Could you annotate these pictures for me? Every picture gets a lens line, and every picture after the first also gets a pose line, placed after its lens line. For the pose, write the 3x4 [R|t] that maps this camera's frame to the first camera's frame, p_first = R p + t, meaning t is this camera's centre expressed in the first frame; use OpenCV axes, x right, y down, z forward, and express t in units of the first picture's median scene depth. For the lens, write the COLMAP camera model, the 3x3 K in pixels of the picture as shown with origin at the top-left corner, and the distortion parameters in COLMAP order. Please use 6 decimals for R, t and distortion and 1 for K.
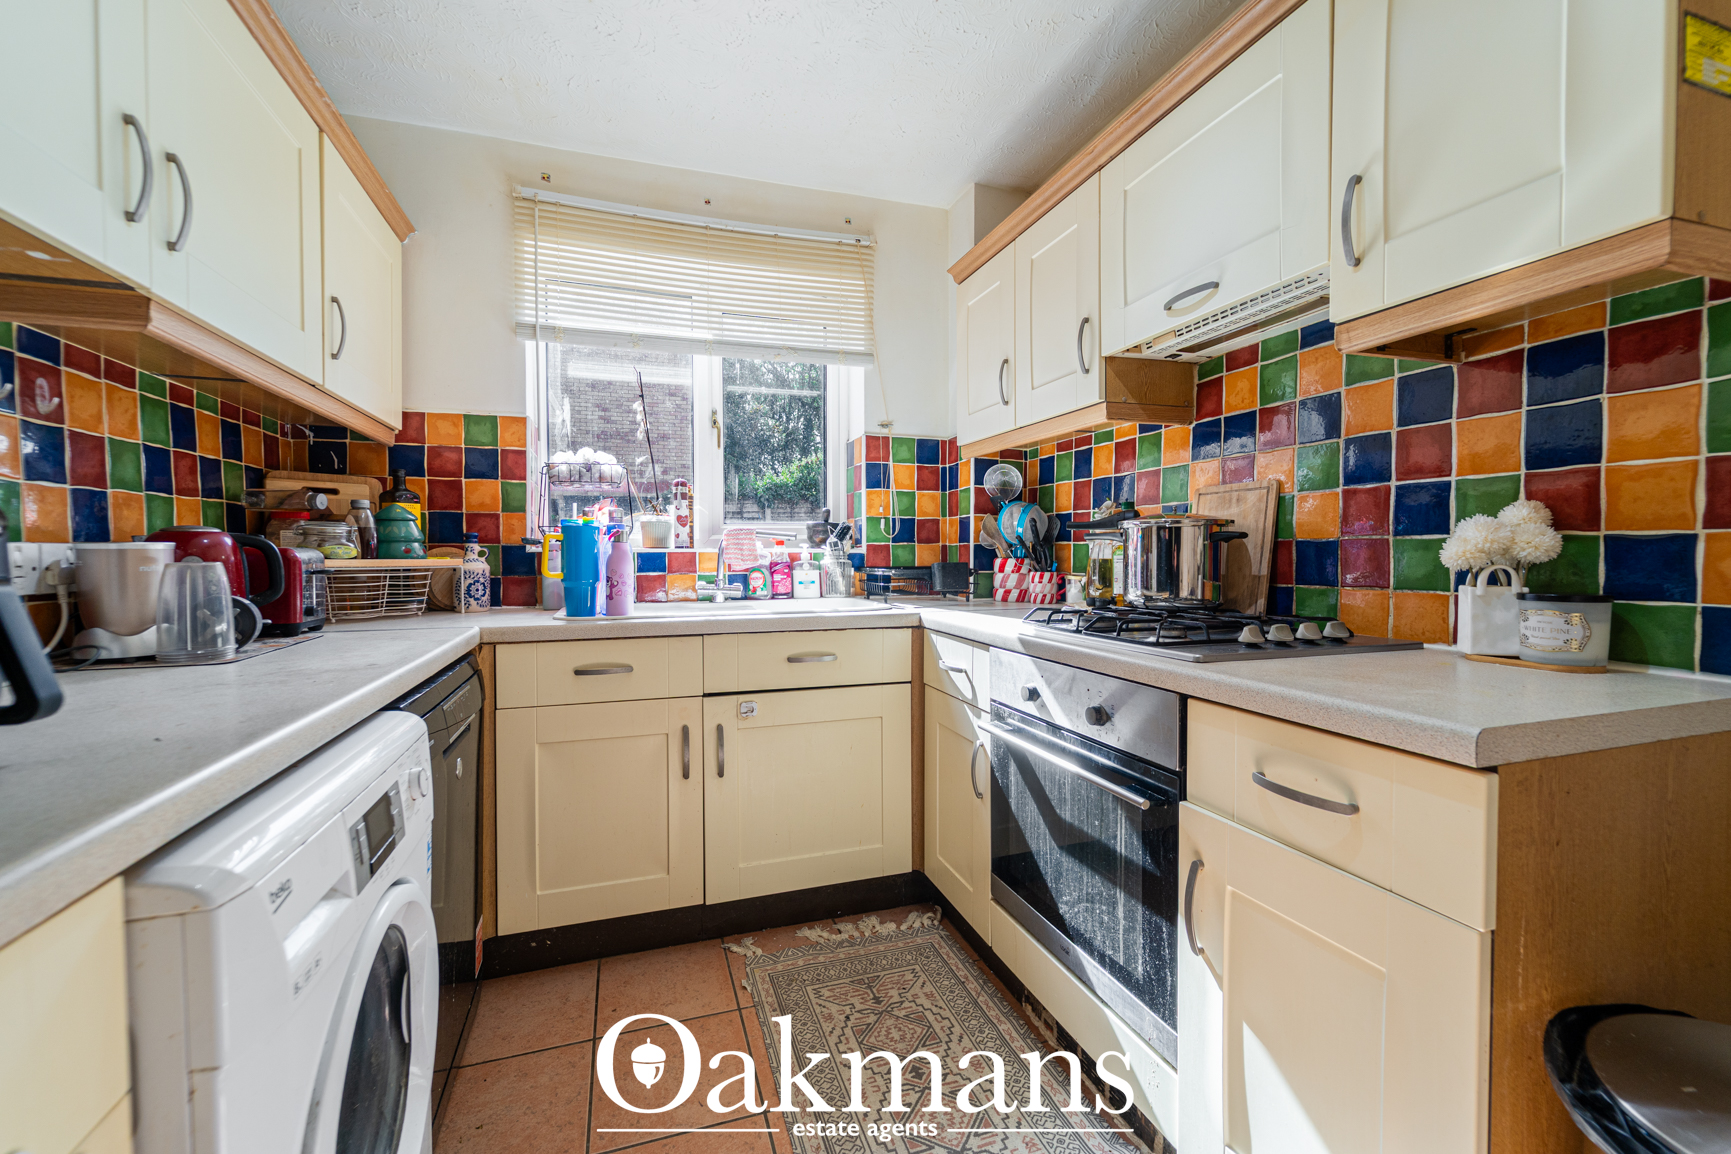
lens RADIAL K [[713.2, 0, 846.4], [0, 713.2, 568.0], [0, 0, 1]] dist [0.003123, -0.001483]
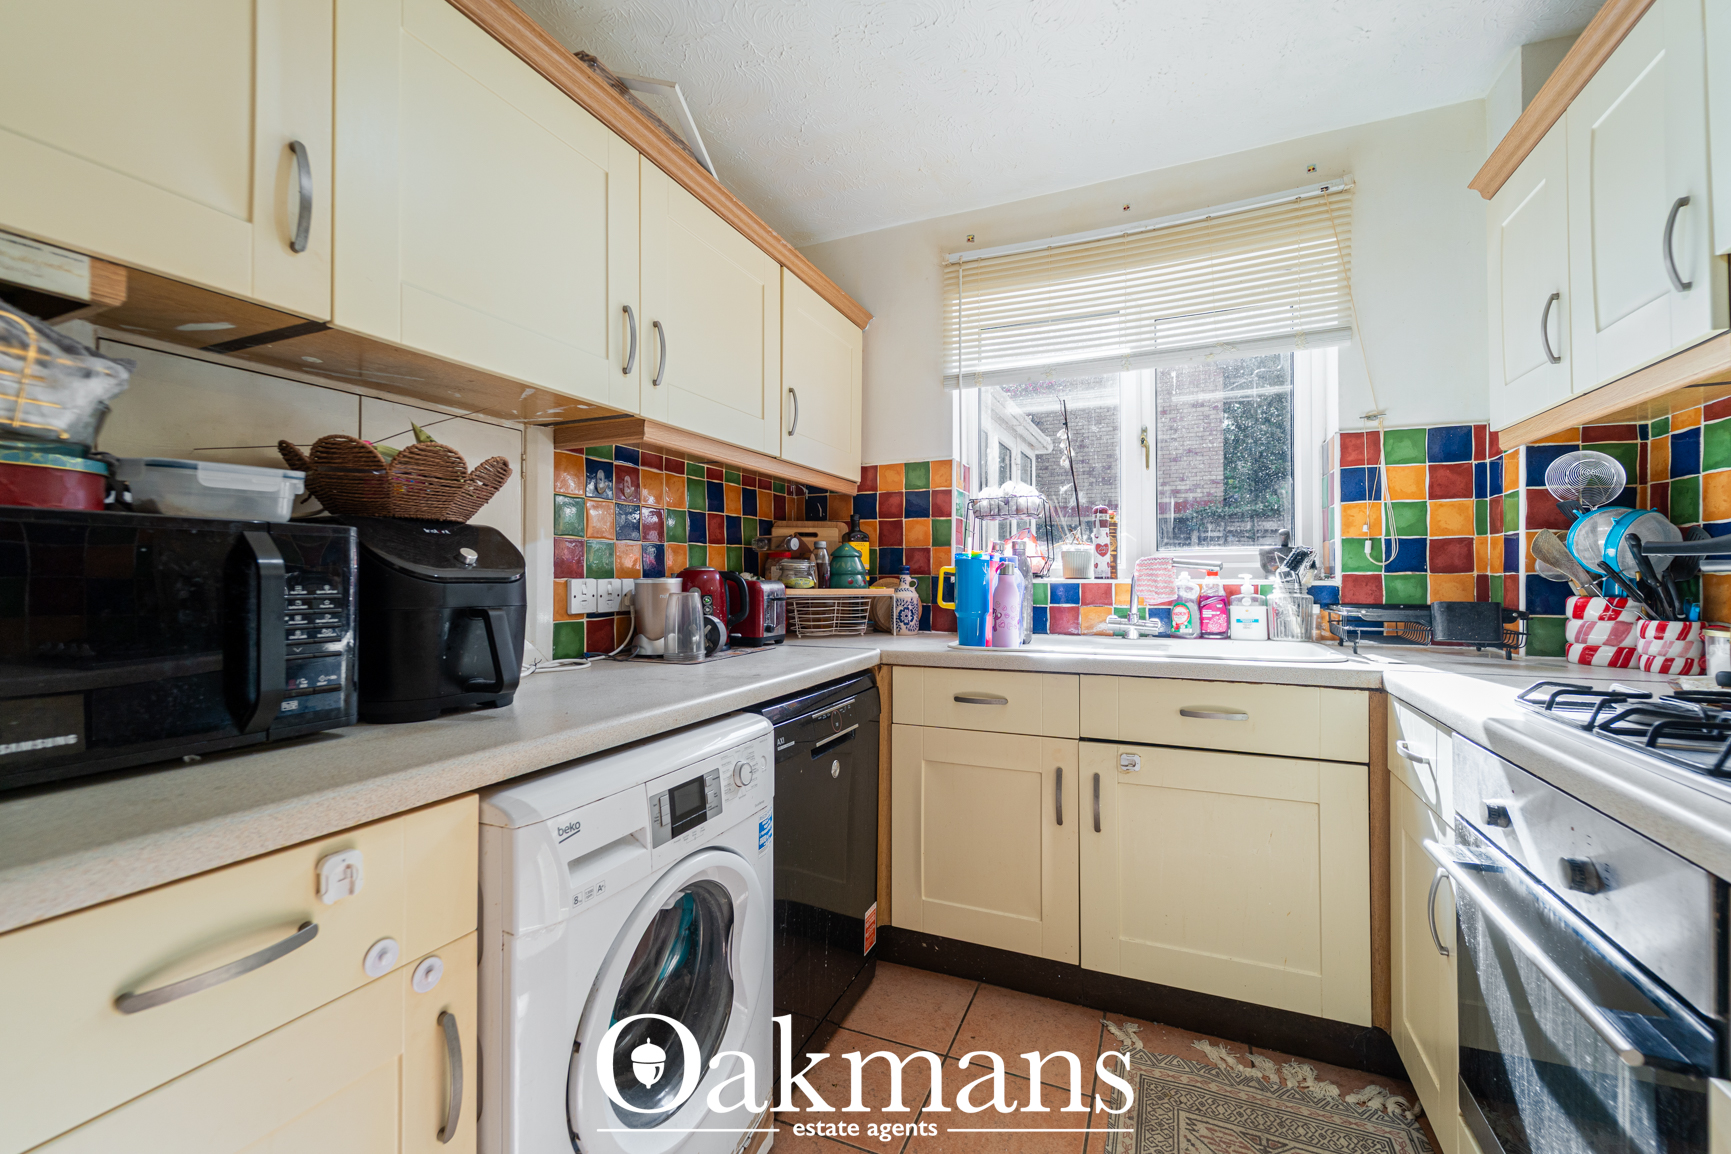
lens RADIAL K [[713.2, 0, 842.2], [0, 713.2, 569.3], [0, 0, 1]] dist [0.003123, -0.001483]
pose [[0.741336, -0.005716, -0.671110, 0.182662], [-0.014847, 0.999579, -0.024915, -0.014364], [0.670970, 0.028434, 0.740939, 0.086871]]
